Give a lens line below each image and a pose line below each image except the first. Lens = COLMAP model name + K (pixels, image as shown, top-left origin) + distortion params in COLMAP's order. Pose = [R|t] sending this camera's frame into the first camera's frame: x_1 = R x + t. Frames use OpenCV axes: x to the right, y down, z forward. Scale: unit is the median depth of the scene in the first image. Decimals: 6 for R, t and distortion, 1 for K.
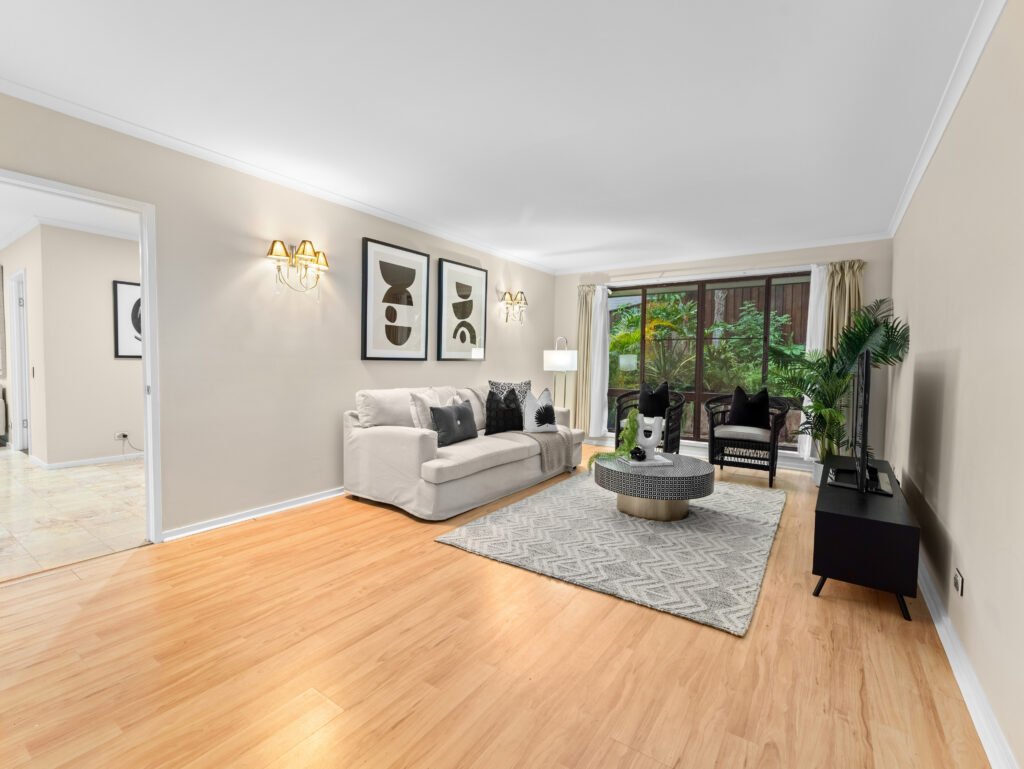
lens RADIAL K [[457.7, 0, 516.5], [0, 457.7, 382.1], [0, 0, 1]] dist [0.000395, 0.000772]
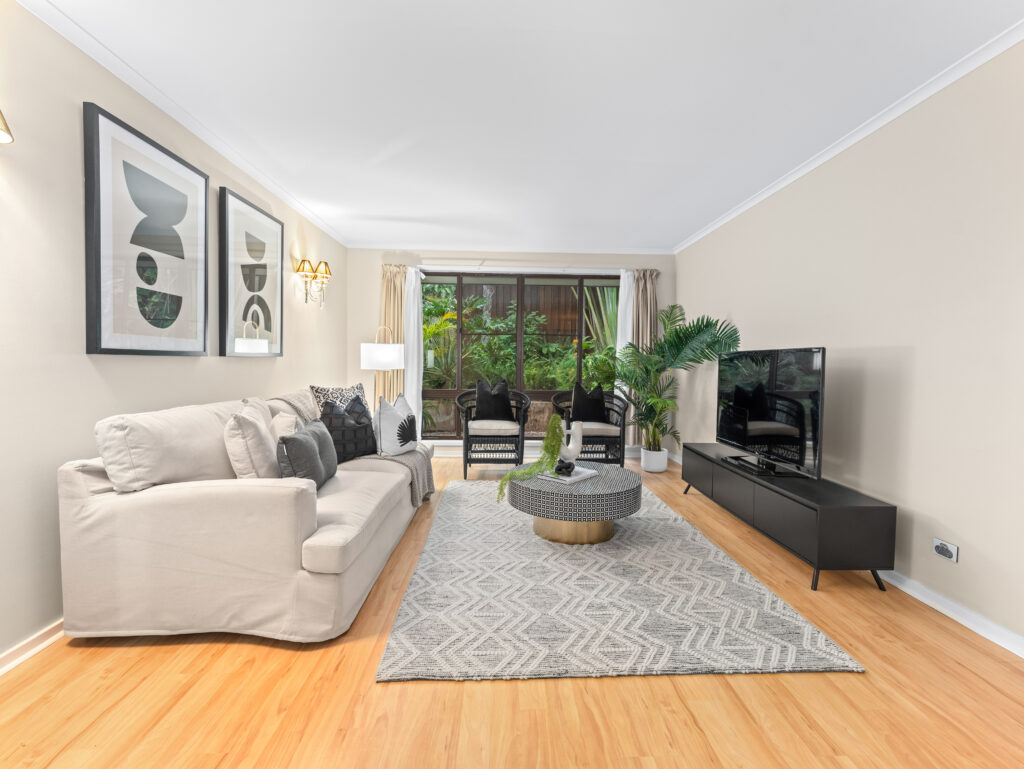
lens RADIAL K [[457.7, 0, 516.5], [0, 457.7, 382.1], [0, 0, 1]] dist [0.000395, 0.000772]
pose [[0.802774, -0.030560, 0.595500, -0.265971], [0.025961, 0.999530, 0.016296, -0.014500], [-0.595718, 0.002378, 0.803190, 0.334099]]
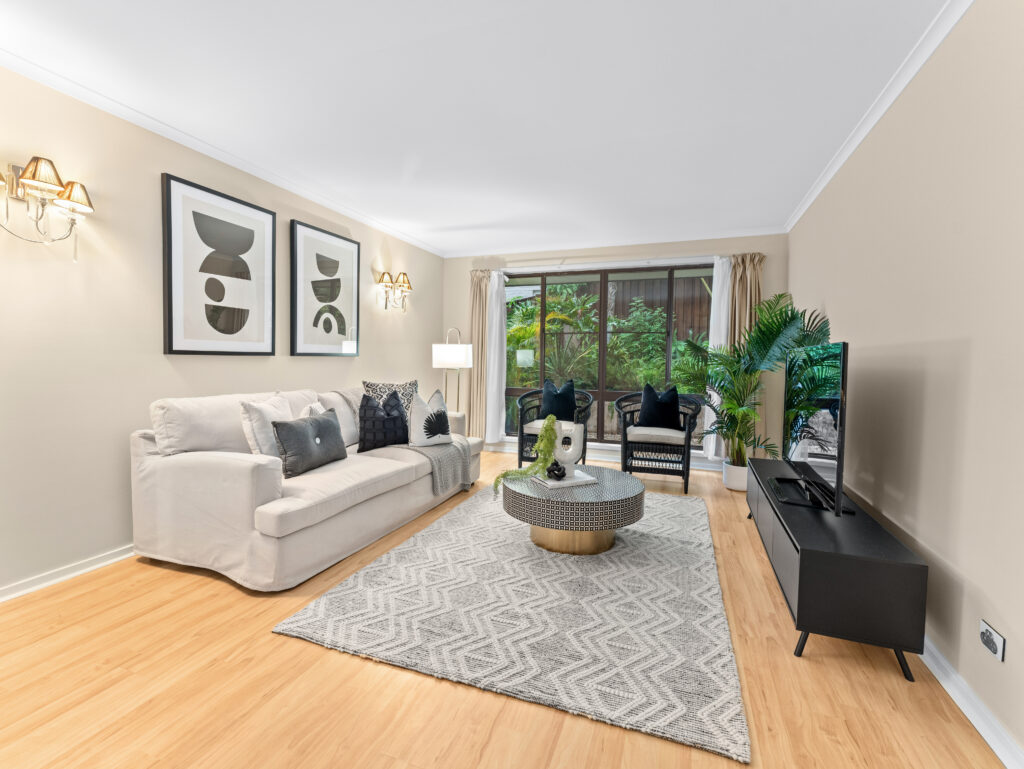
lens RADIAL K [[457.7, 0, 516.5], [0, 457.7, 382.1], [0, 0, 1]] dist [0.000395, 0.000772]
pose [[0.968746, -0.013216, 0.247701, 0.000373], [0.011271, 0.999894, 0.009269, -0.007475], [-0.247797, -0.006188, 0.968792, 0.210395]]
